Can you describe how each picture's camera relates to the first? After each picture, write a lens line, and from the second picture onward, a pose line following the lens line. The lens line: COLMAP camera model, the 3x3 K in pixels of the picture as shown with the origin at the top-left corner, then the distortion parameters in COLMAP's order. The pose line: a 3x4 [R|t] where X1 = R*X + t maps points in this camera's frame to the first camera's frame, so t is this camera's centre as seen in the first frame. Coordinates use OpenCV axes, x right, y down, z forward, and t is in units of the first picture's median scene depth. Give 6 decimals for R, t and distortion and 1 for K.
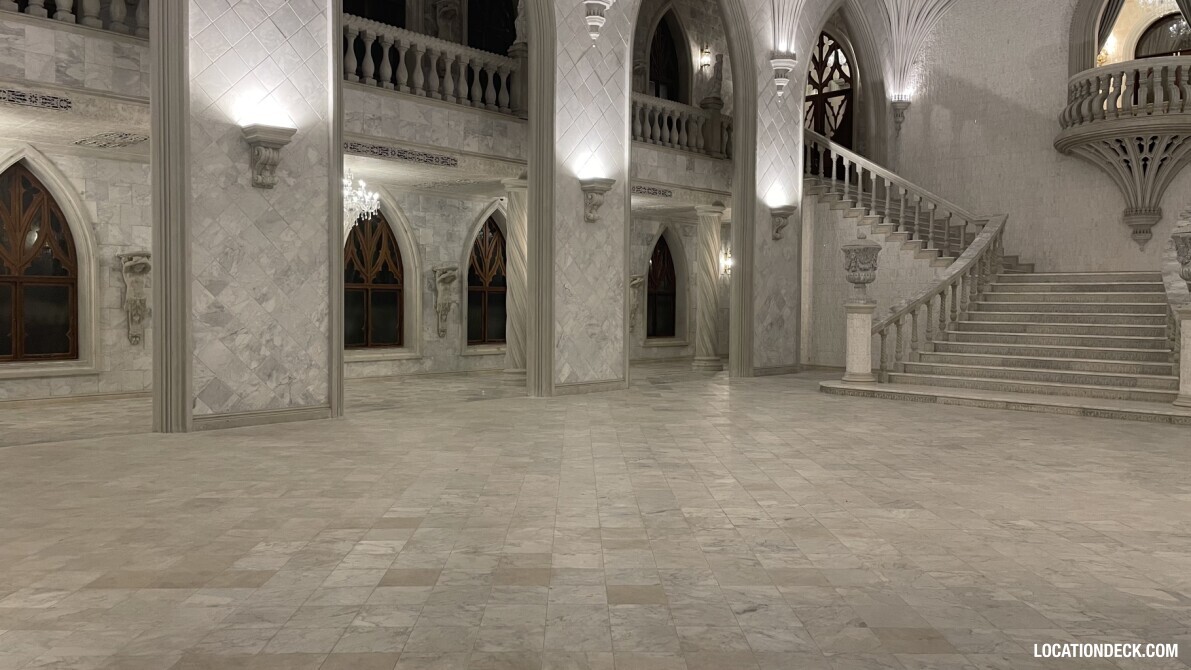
lens RADIAL K [[898.9, 0, 599.7], [0, 898.9, 329.9], [0, 0, 1]] dist [0.098896, -0.129334]
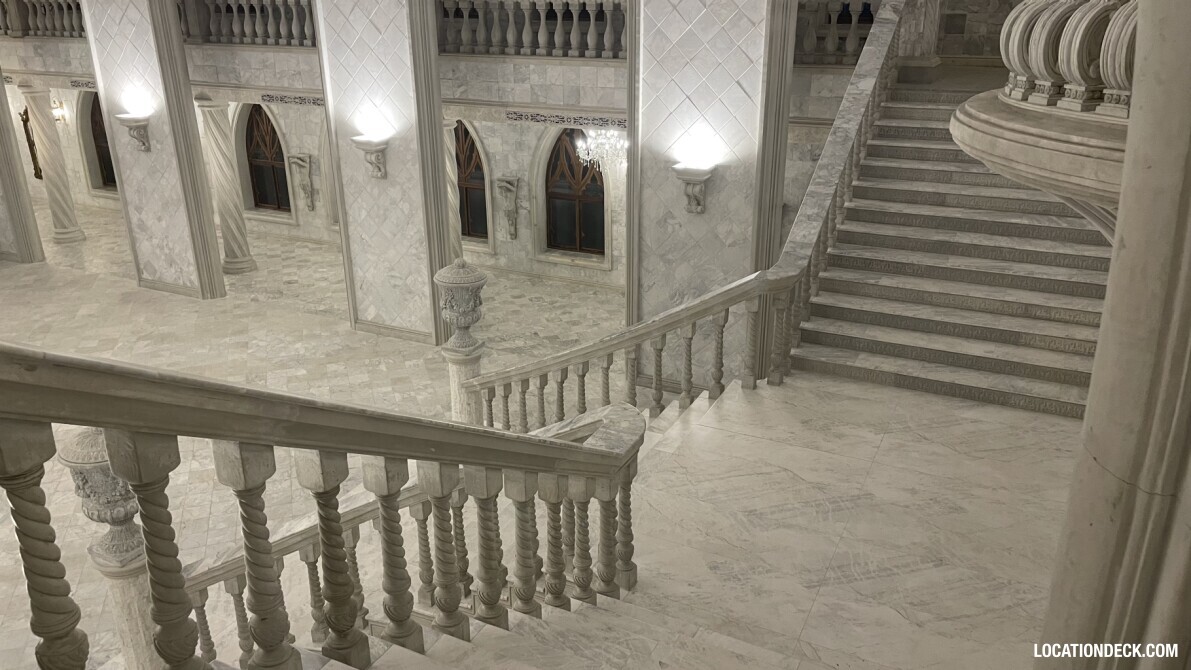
lens RADIAL K [[898.9, 0, 597.0], [0, 898.9, 333.1], [0, 0, 1]] dist [0.098896, -0.129334]
pose [[0.291646, 0.338204, -0.894741, 1.013221], [-0.021805, 0.937514, 0.347265, -0.311287], [0.956278, -0.081768, 0.280796, 0.921265]]
